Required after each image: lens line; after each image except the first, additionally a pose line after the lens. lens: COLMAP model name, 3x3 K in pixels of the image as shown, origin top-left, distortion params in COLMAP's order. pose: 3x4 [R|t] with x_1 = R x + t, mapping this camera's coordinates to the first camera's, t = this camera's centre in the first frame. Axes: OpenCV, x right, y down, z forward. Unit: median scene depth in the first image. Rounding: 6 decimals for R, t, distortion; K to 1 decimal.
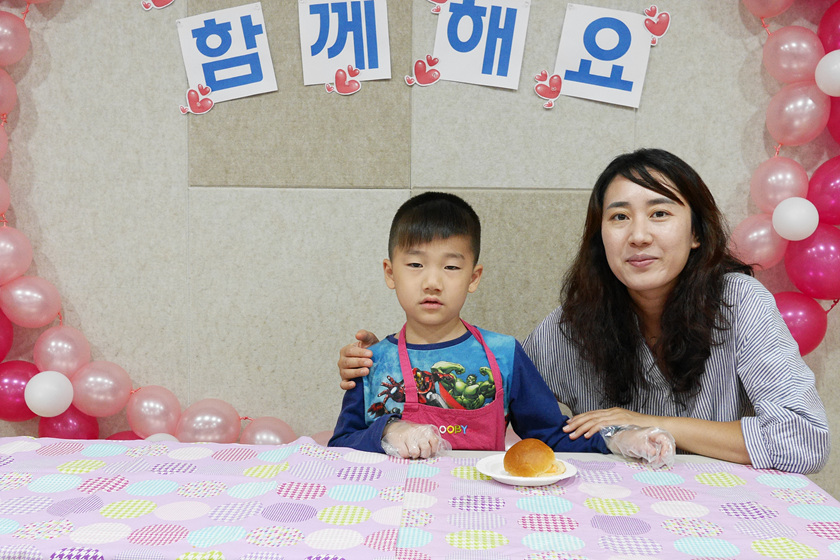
lens RADIAL K [[954.9, 0, 412.3], [0, 954.9, 281.6], [0, 0, 1]] dist [-0.014281, 0.000000]
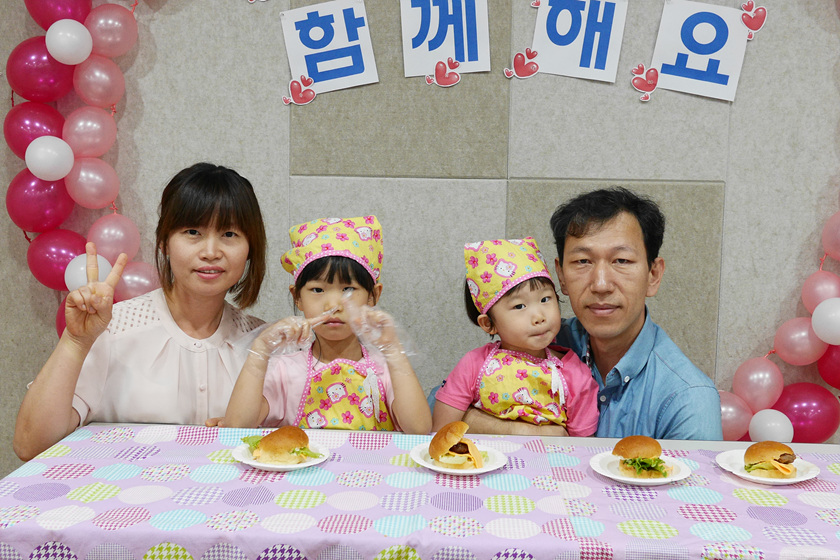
lens RADIAL K [[954.9, 0, 399.8], [0, 954.9, 274.5], [0, 0, 1]] dist [-0.014281, 0.000000]
pose [[0.999886, 0.006598, -0.013577, -0.103587], [-0.006262, 0.999677, 0.024649, -0.019371], [0.013736, -0.024561, 0.999604, -0.028206]]
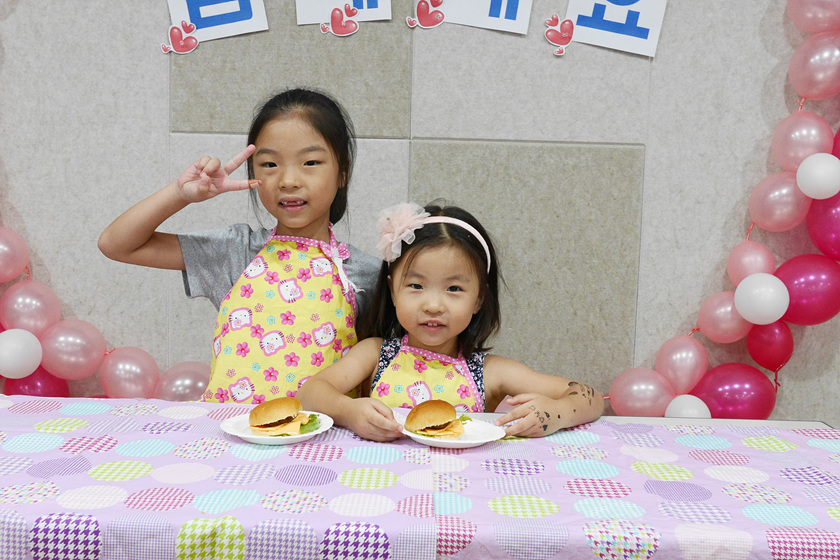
lens RADIAL K [[954.9, 0, 407.4], [0, 954.9, 280.7], [0, 0, 1]] dist [-0.014281, 0.000000]
pose [[0.999014, 0.013278, 0.042372, -0.042575], [-0.013991, 0.999765, 0.016579, 0.025997], [-0.042142, -0.017155, 0.998964, 0.066247]]
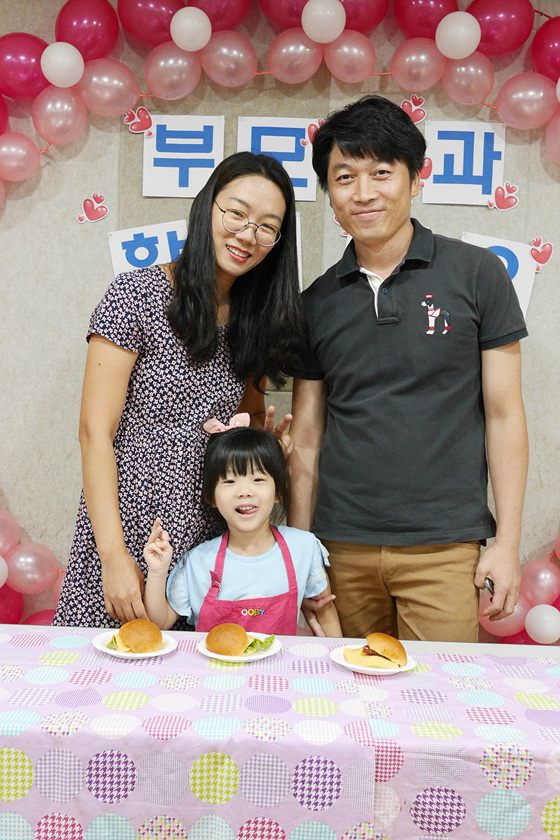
lens RADIAL K [[954.9, 0, 258.2], [0, 954.9, 407.5], [0, 0, 1]] dist [-0.014281, 0.000000]
pose [[0.998732, 0.028086, 0.041780, -0.115434], [-0.027185, 0.999389, -0.021978, -0.054174], [-0.042372, 0.020814, 0.998885, -0.100746]]
